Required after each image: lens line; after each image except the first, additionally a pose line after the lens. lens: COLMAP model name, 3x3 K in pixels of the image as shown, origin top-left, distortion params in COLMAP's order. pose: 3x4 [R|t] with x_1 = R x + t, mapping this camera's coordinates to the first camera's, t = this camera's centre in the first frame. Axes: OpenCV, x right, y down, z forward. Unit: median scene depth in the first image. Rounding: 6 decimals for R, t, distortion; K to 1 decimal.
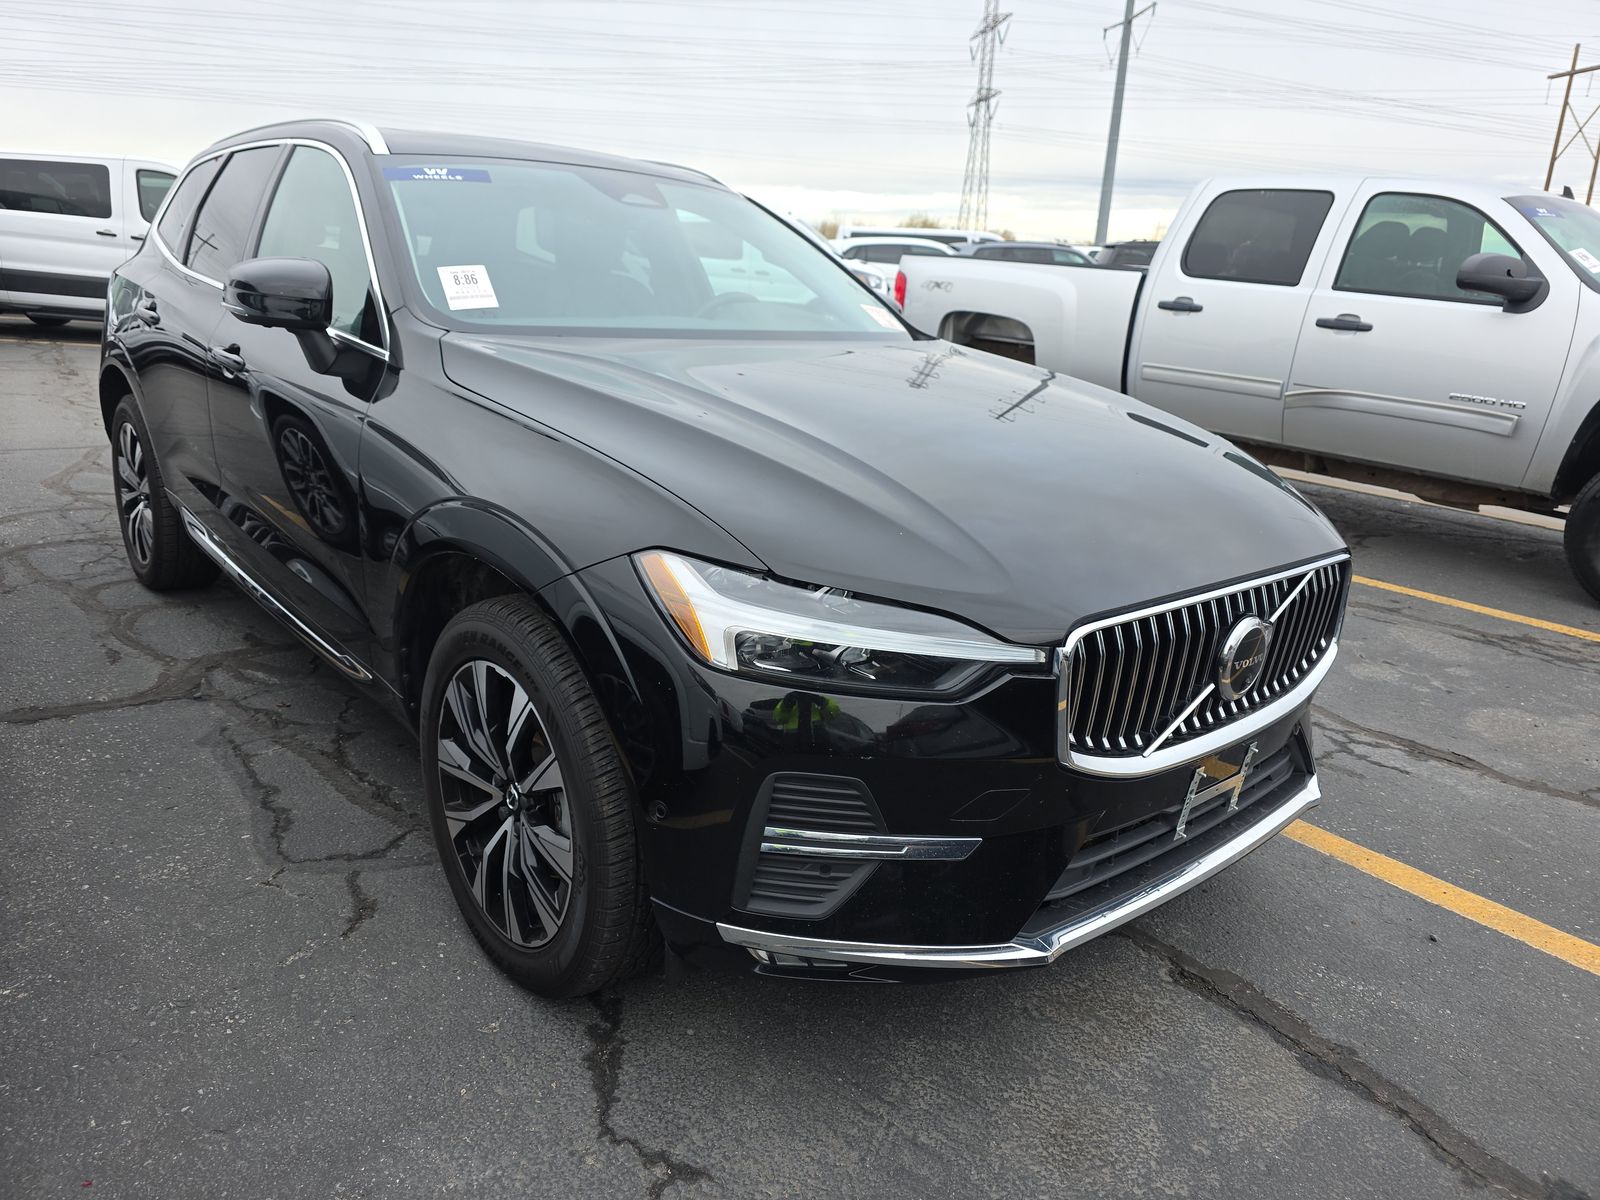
lens RADIAL K [[1083.2, 0, 795.9], [0, 1083.2, 598.3], [0, 0, 1]] dist [0.023855, -0.023126]
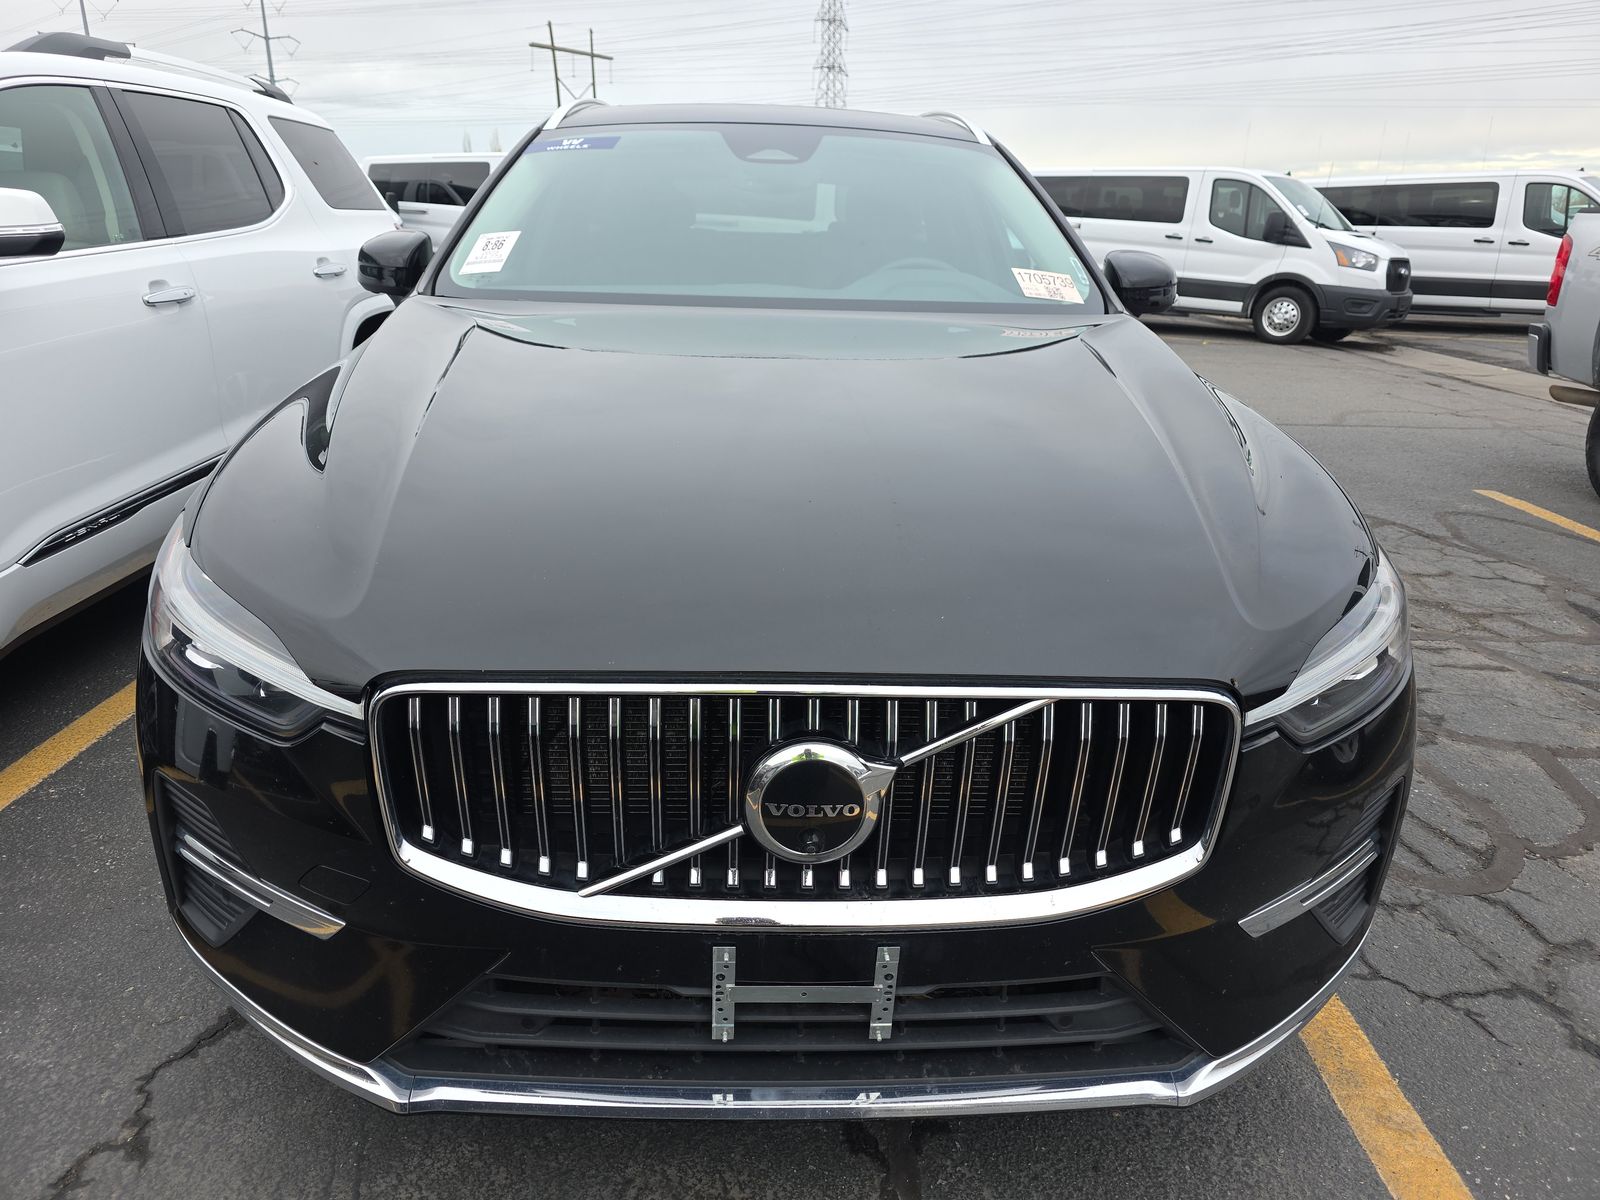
lens RADIAL K [[1083.2, 0, 801.8], [0, 1083.2, 601.7], [0, 0, 1]] dist [0.023855, -0.023126]
pose [[0.783285, 0.167163, -0.598767, 0.792320], [-0.160630, 0.984883, 0.064829, -0.103595], [0.600552, 0.045400, 0.798295, 0.508422]]
